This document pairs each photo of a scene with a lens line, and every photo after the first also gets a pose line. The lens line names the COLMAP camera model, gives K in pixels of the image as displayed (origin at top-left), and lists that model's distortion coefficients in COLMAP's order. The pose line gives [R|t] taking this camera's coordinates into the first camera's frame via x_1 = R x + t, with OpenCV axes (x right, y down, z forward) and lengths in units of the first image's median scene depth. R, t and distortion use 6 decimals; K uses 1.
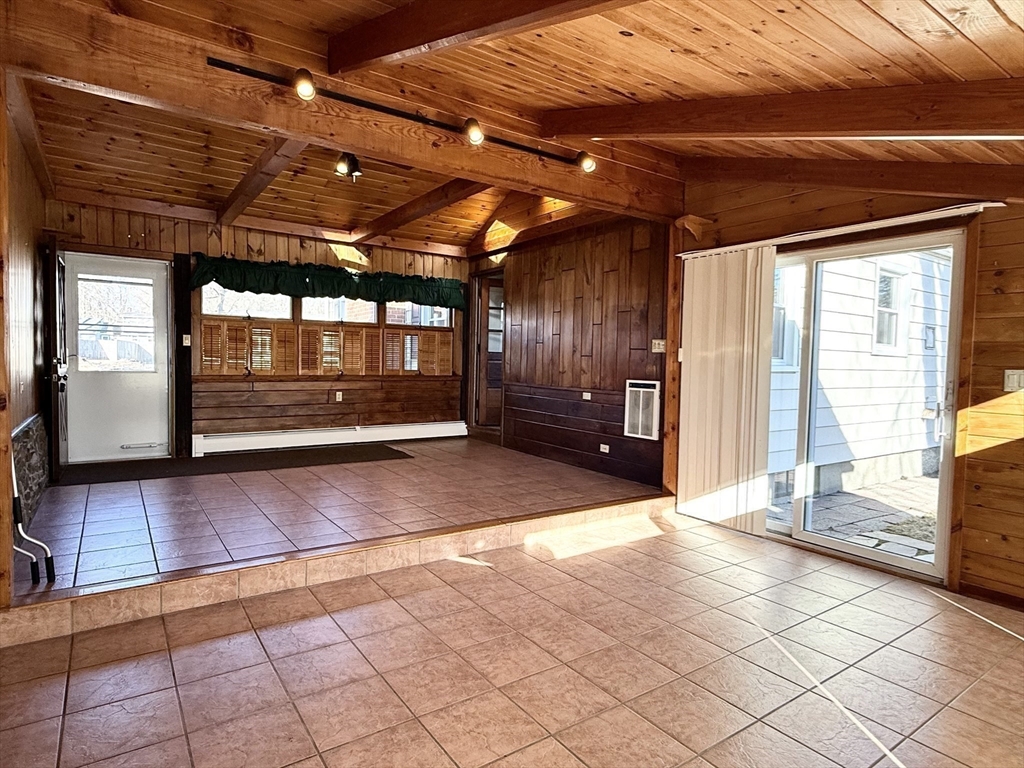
lens RADIAL K [[581.9, 0, 512.0], [0, 581.9, 384.0], [0, 0, 1]] dist [0.001662, 0.001037]
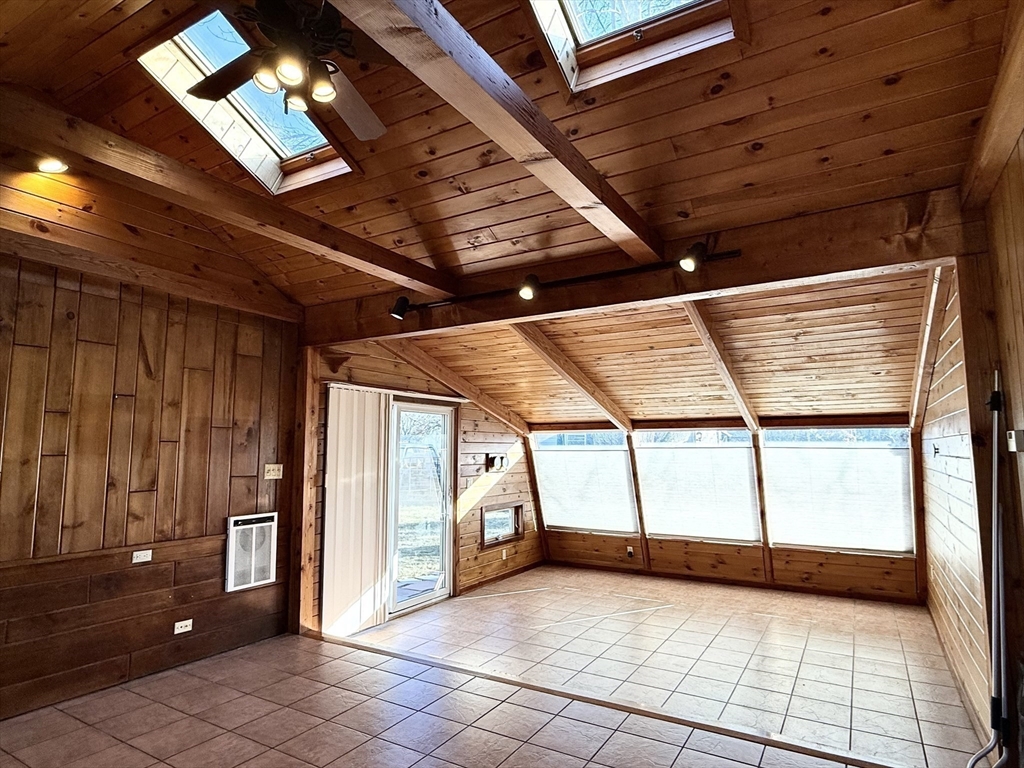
lens RADIAL K [[581.9, 0, 512.0], [0, 581.9, 384.0], [0, 0, 1]] dist [0.001662, 0.001037]
pose [[-0.412165, 0.080761, 0.907523, -0.577438], [0.026706, 0.996707, -0.076569, -0.098373], [-0.910718, -0.007323, -0.412965, 0.846558]]
